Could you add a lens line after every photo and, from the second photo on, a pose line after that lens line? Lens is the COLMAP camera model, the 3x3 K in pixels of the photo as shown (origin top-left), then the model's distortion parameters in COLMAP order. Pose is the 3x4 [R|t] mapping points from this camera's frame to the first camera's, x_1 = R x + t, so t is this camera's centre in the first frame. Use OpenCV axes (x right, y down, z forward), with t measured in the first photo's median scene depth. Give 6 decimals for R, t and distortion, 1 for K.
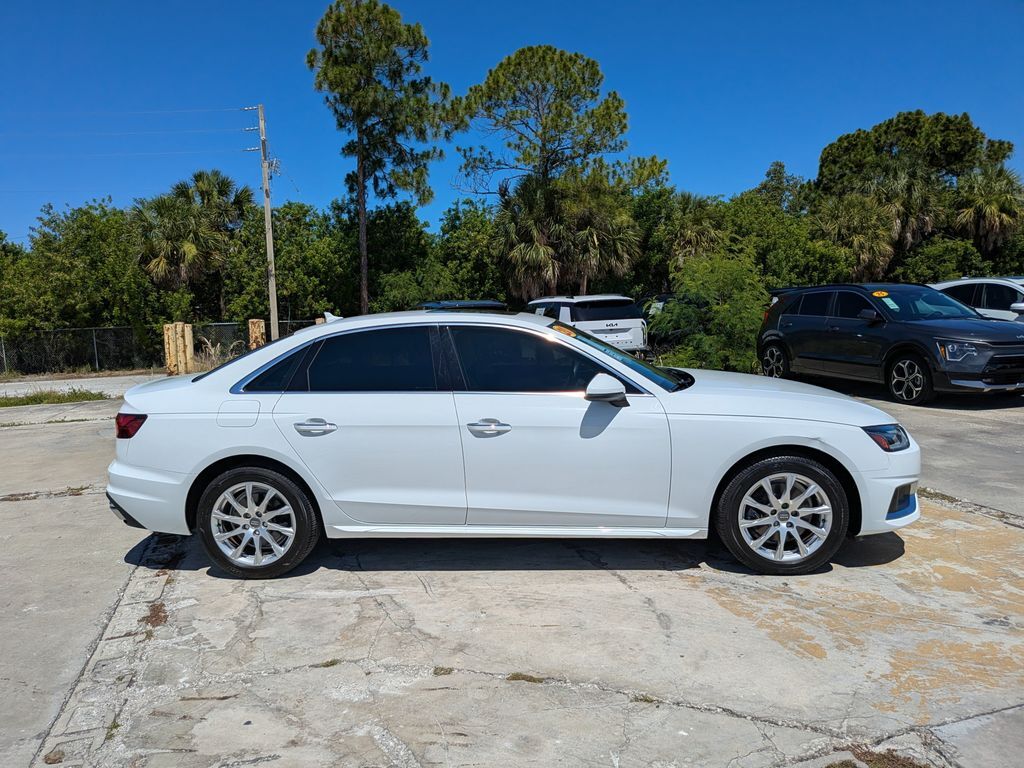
lens RADIAL K [[750.1, 0, 509.8], [0, 750.1, 384.8], [0, 0, 1]] dist [0.034912, -0.076373]
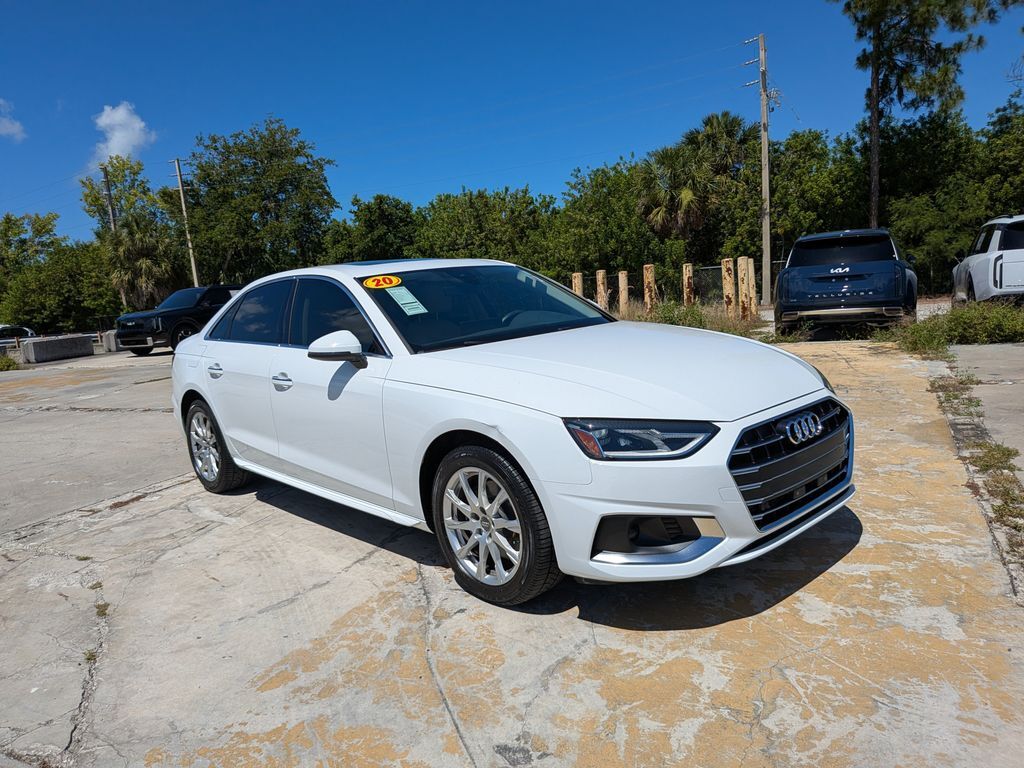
lens RADIAL K [[750.1, 0, 509.8], [0, 750.1, 384.8], [0, 0, 1]] dist [0.034912, -0.076373]
pose [[0.716451, 0.069594, -0.694158, 0.130430], [-0.014738, 0.996300, 0.084675, -0.004218], [0.697482, -0.050435, 0.714825, 0.071221]]
